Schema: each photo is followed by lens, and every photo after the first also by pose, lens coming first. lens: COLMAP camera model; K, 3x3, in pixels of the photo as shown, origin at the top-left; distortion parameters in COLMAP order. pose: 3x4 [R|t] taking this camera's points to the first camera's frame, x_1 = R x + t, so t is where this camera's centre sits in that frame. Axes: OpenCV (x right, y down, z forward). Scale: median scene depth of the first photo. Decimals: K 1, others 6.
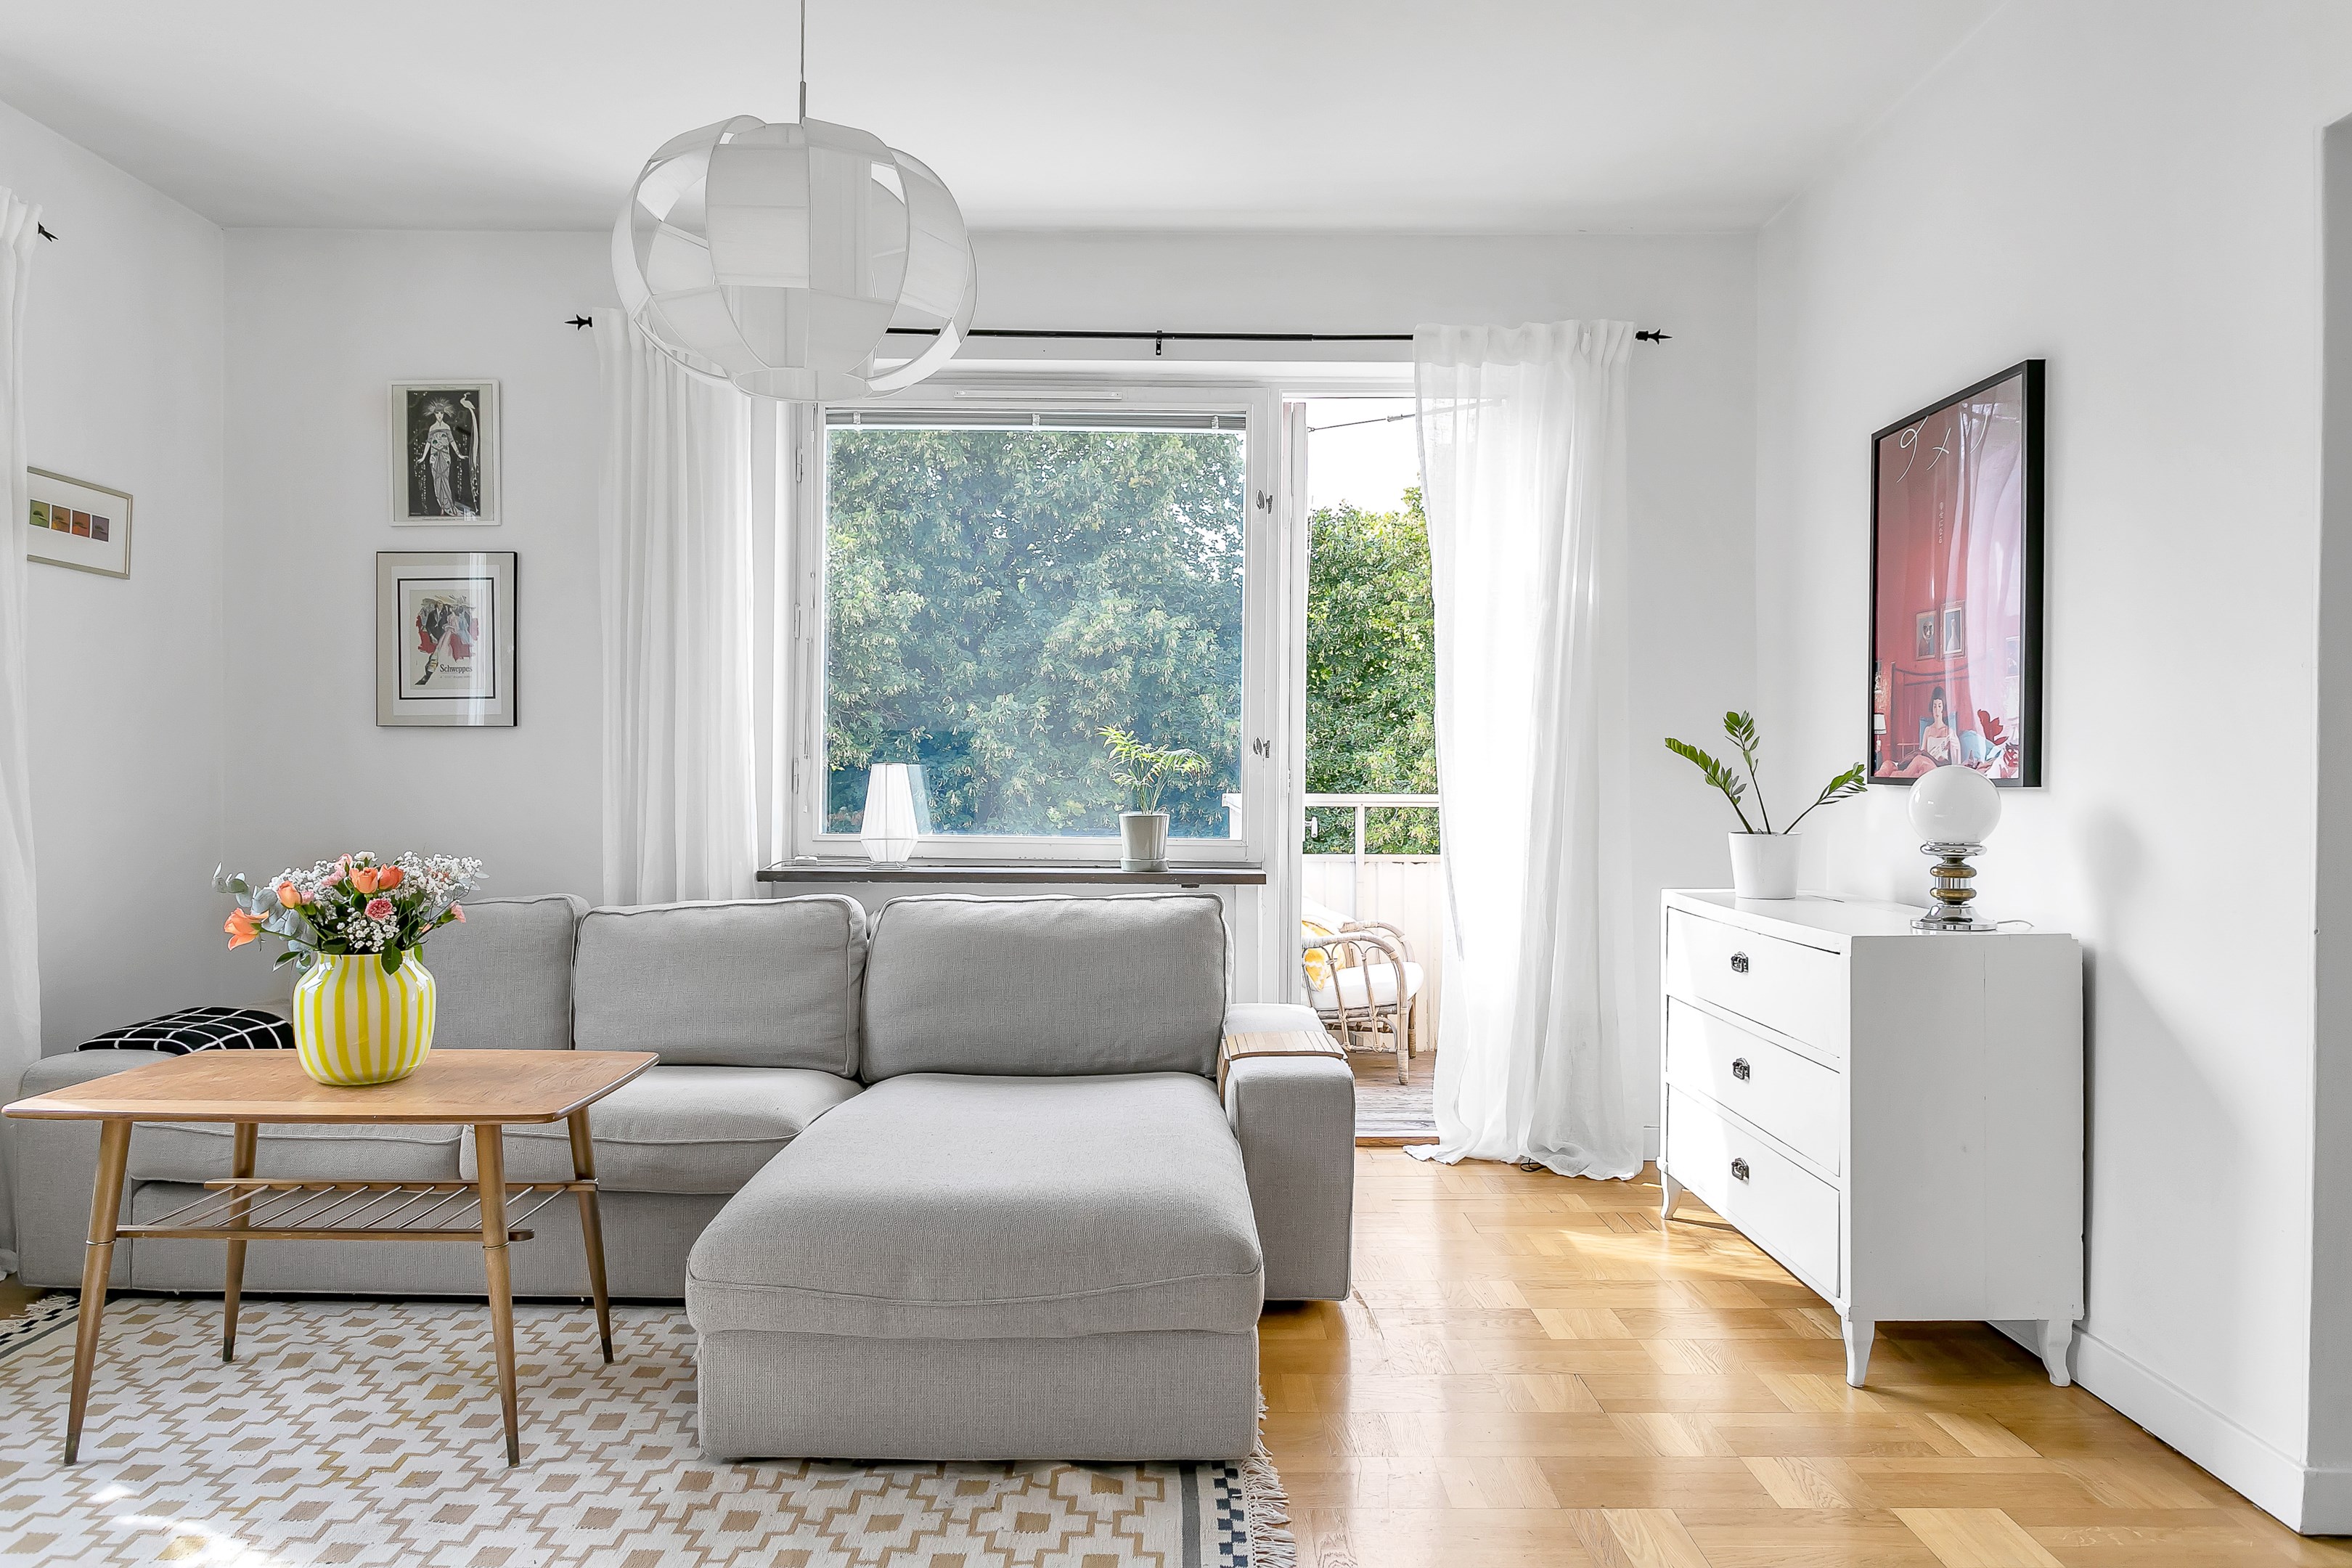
lens RADIAL K [[1437.9, 0, 1176.0], [0, 1437.9, 784.0], [0, 0, 1]] dist [-0.001995, 0.001233]
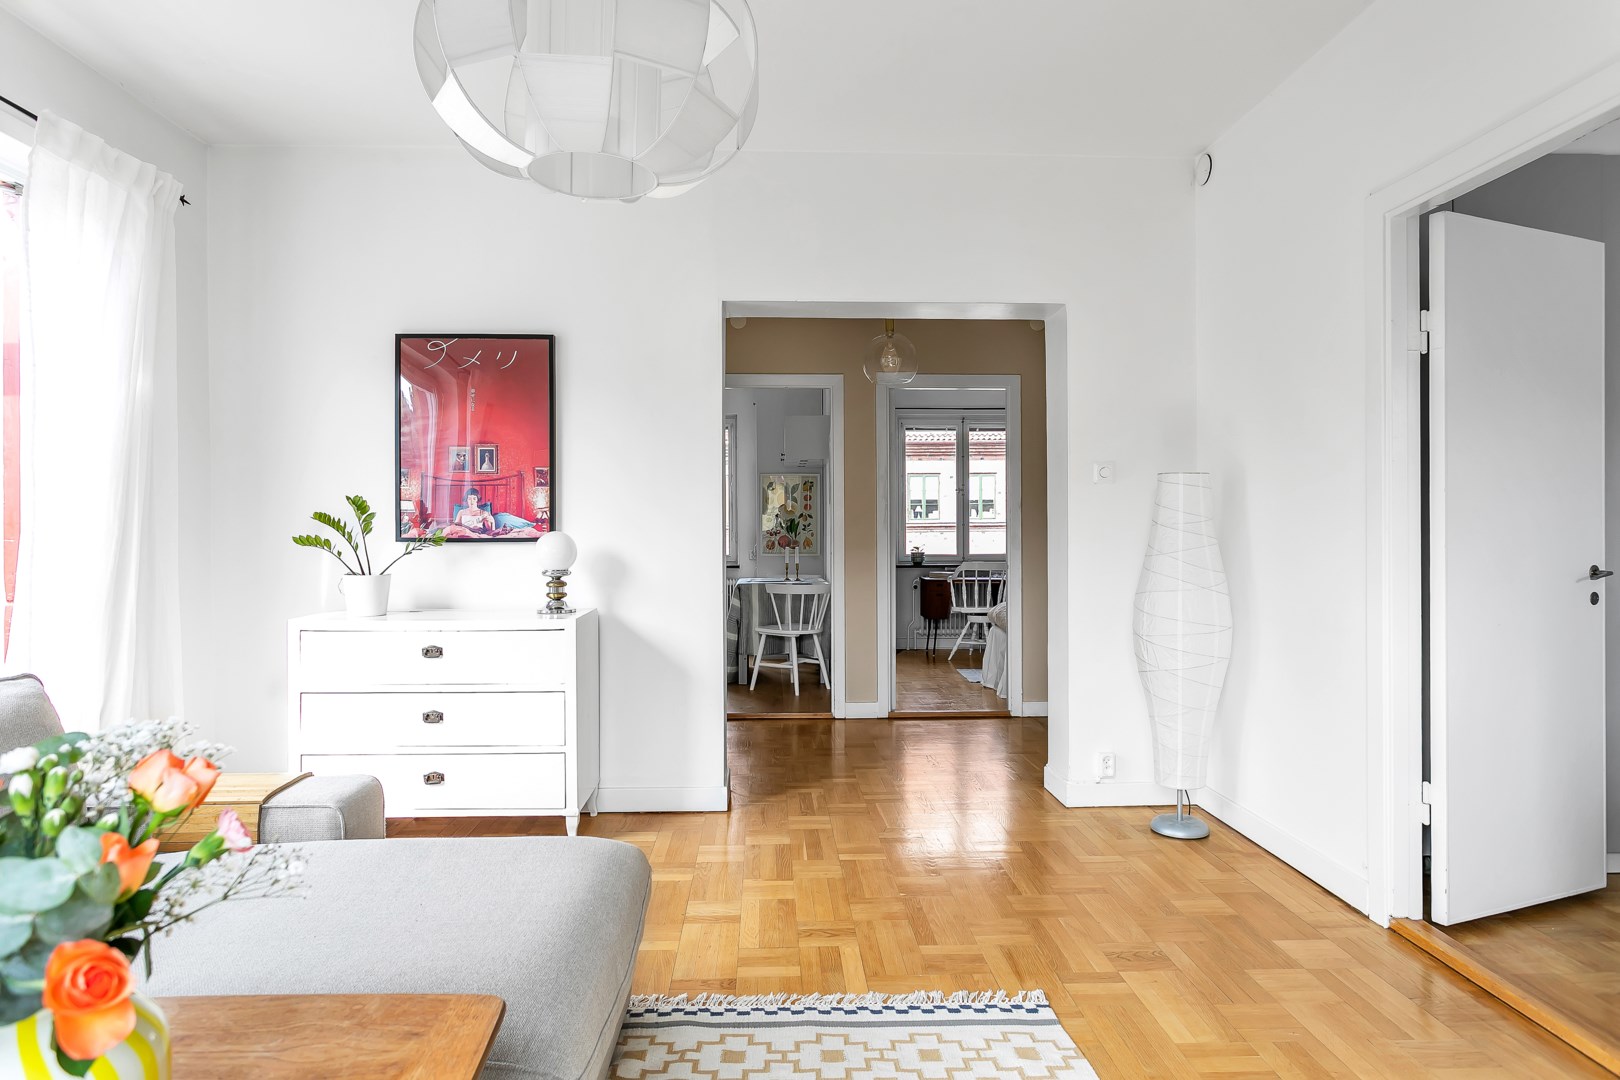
lens RADIAL K [[917.7, 0, 788.9], [0, 917.7, 539.2], [0, 0, 1]] dist [0.000291, -0.000014]
pose [[-0.002786, -0.011658, 0.999928, -0.595283], [0.008335, 0.999897, 0.011681, -0.011686], [-0.999961, 0.008367, -0.002689, 0.545078]]
